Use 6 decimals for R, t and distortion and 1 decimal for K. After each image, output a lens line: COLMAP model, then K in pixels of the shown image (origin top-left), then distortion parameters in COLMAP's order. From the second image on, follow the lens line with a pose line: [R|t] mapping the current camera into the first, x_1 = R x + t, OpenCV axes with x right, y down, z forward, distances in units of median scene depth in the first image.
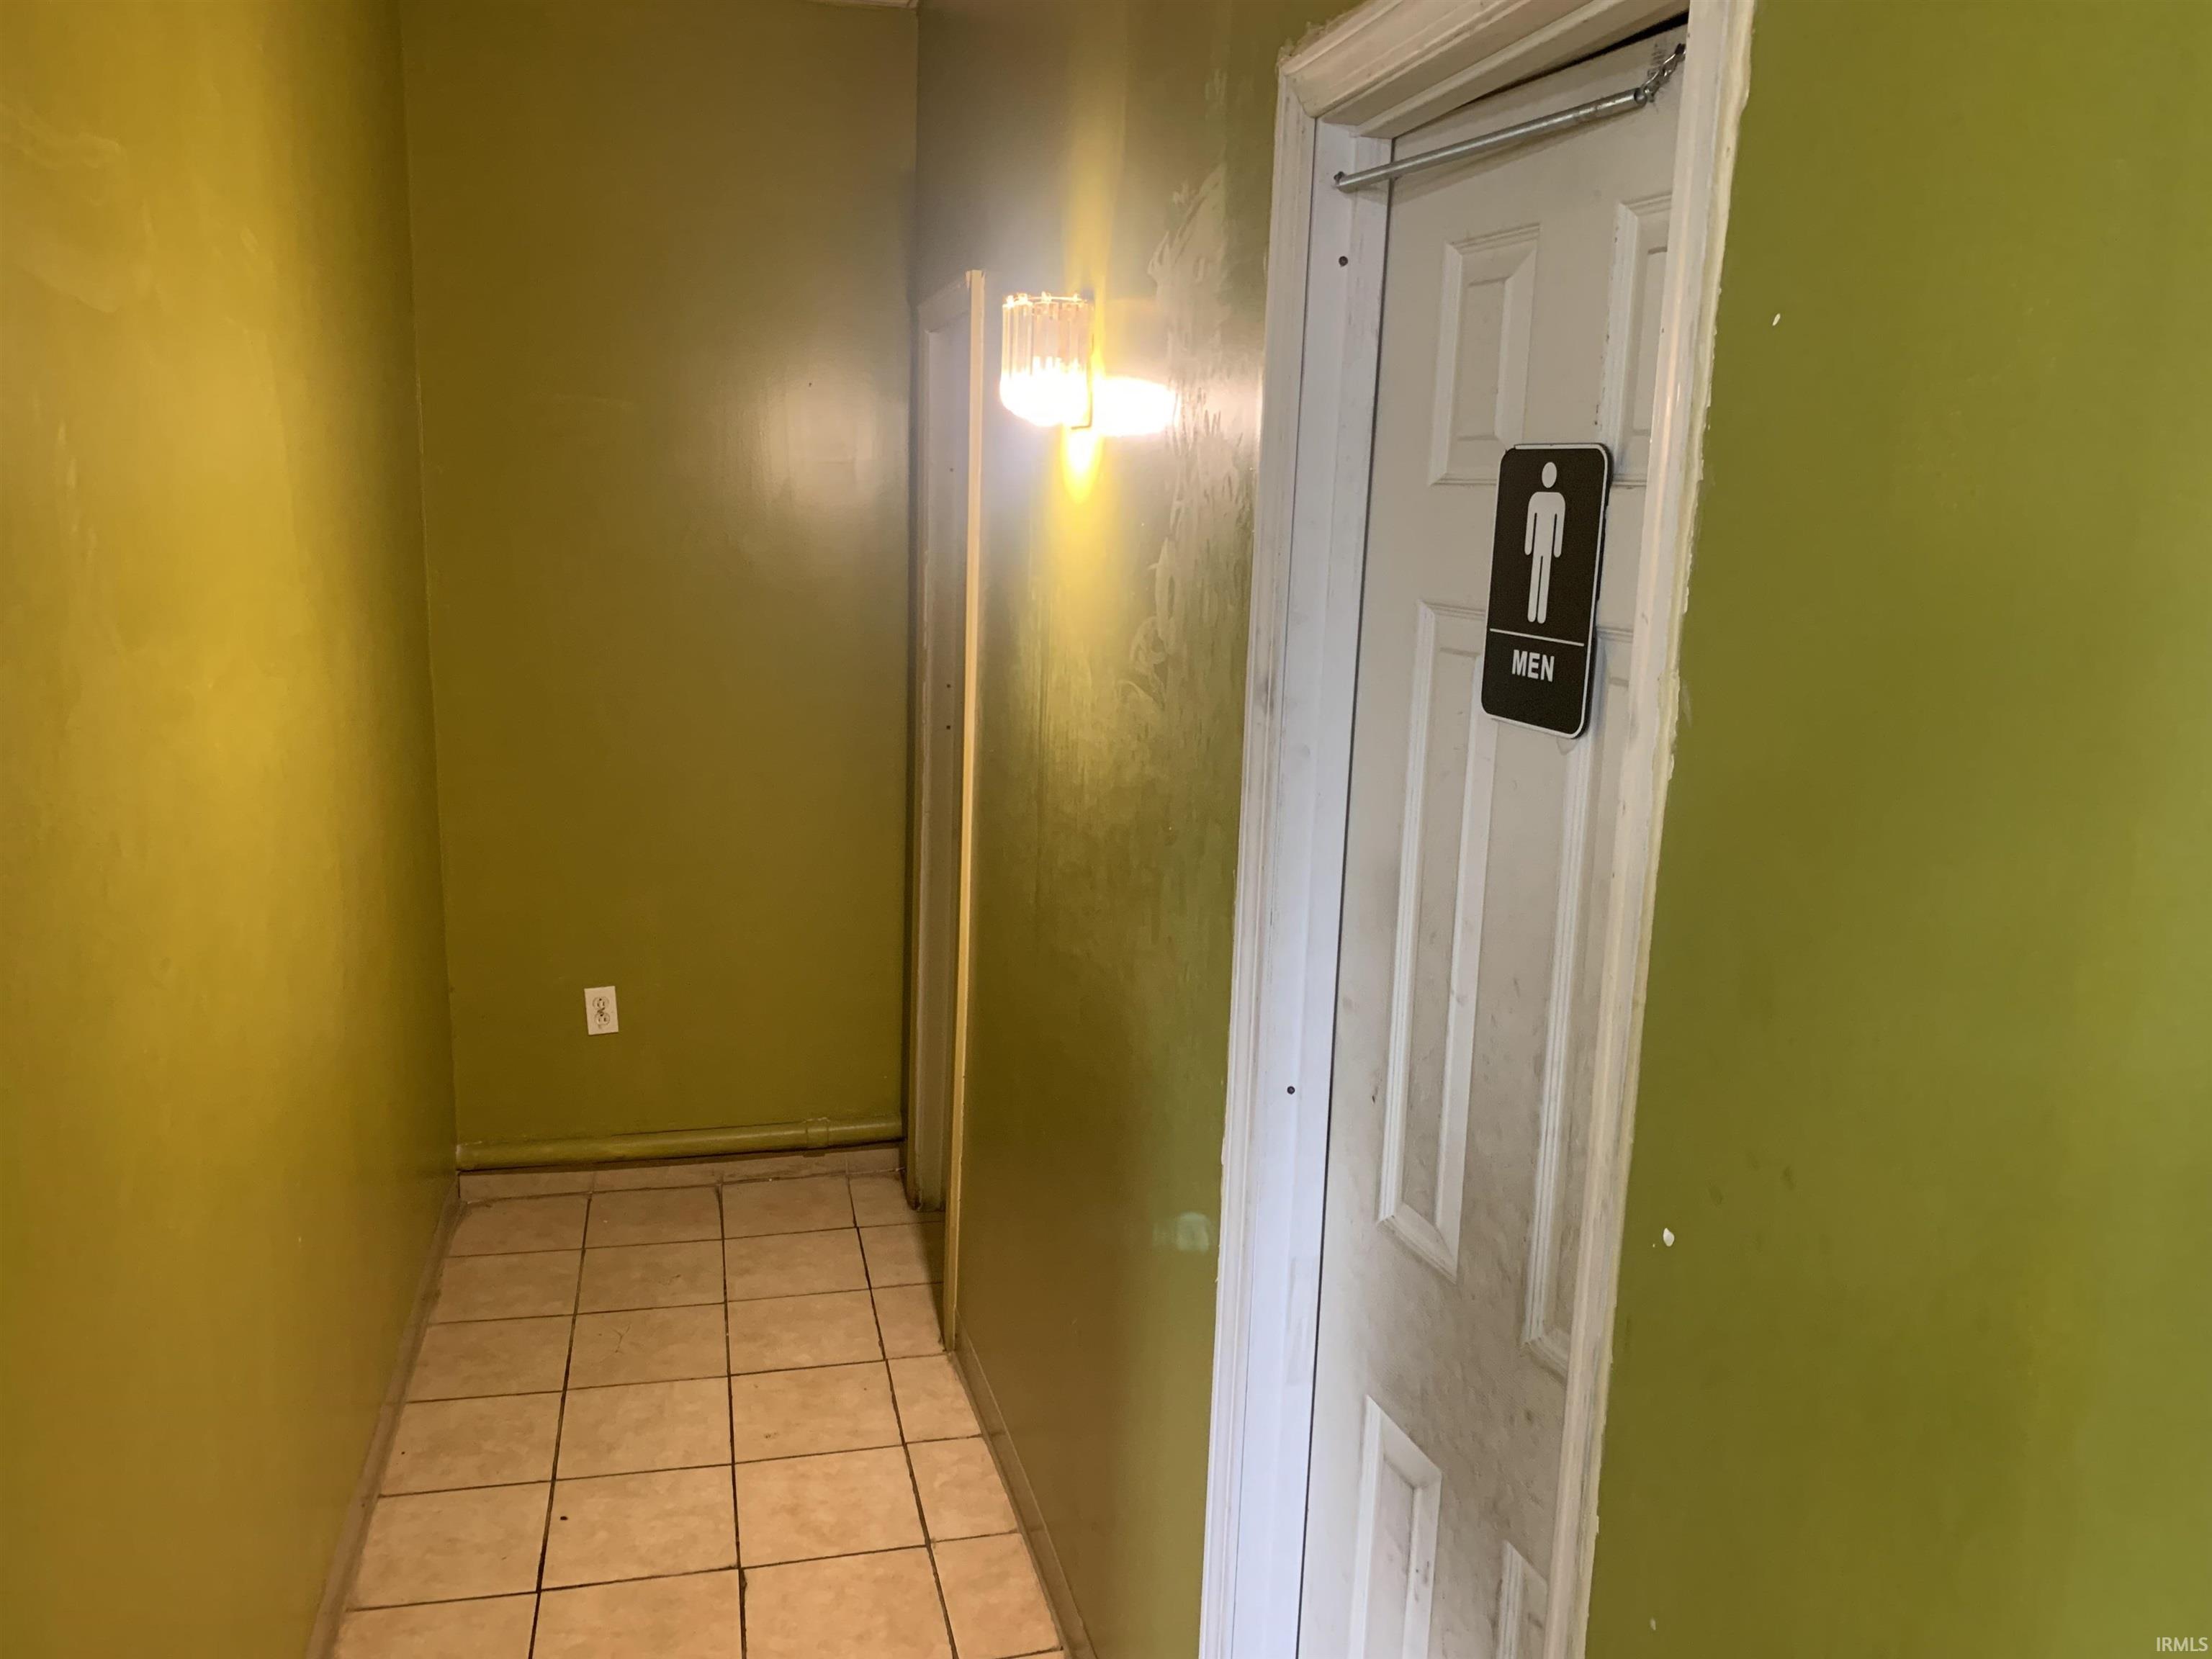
lens RADIAL K [[1733.9, 0, 1106.0], [0, 1733.9, 829.5], [0, 0, 1]] dist [0.154029, -0.358346]
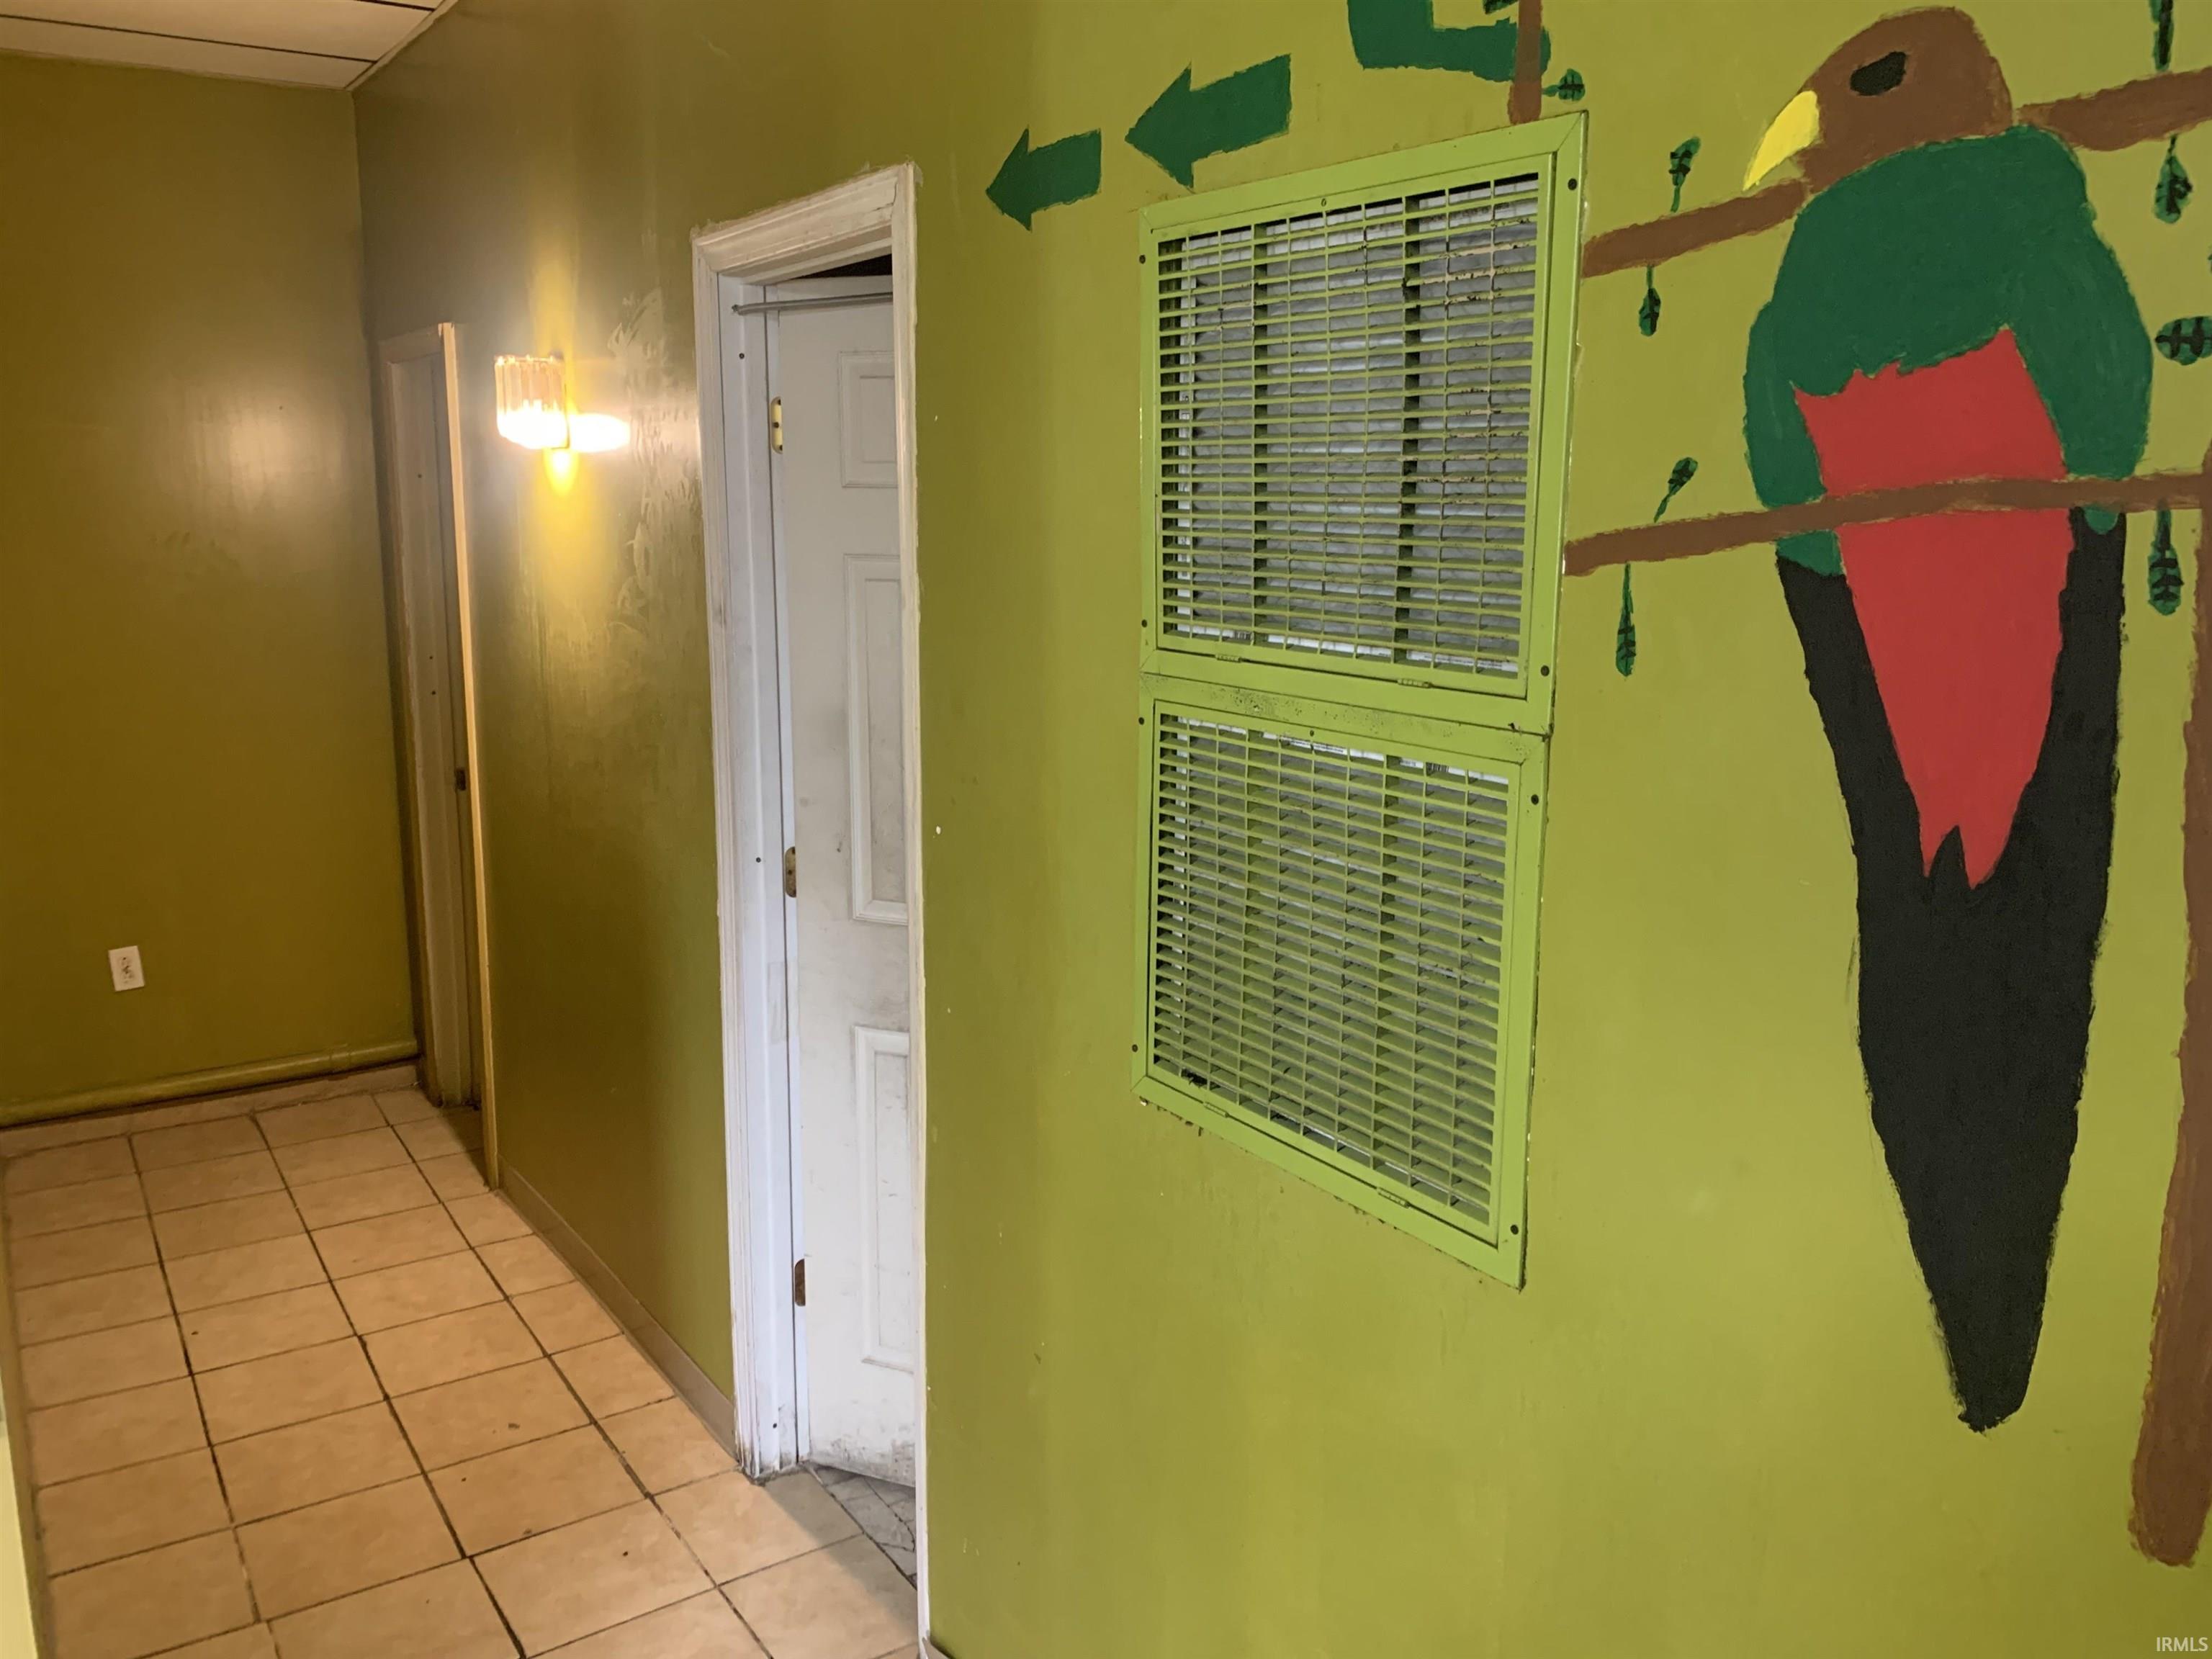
lens RADIAL K [[1854.8, 0, 1106.0], [0, 1854.8, 829.5], [0, 0, 1]] dist [0.032801, -0.051951]
pose [[0.948753, -0.088965, 0.303238, -0.065561], [0.089805, 0.995896, 0.011201, 0.079964], [-0.302990, 0.016606, 0.952849, -0.452687]]
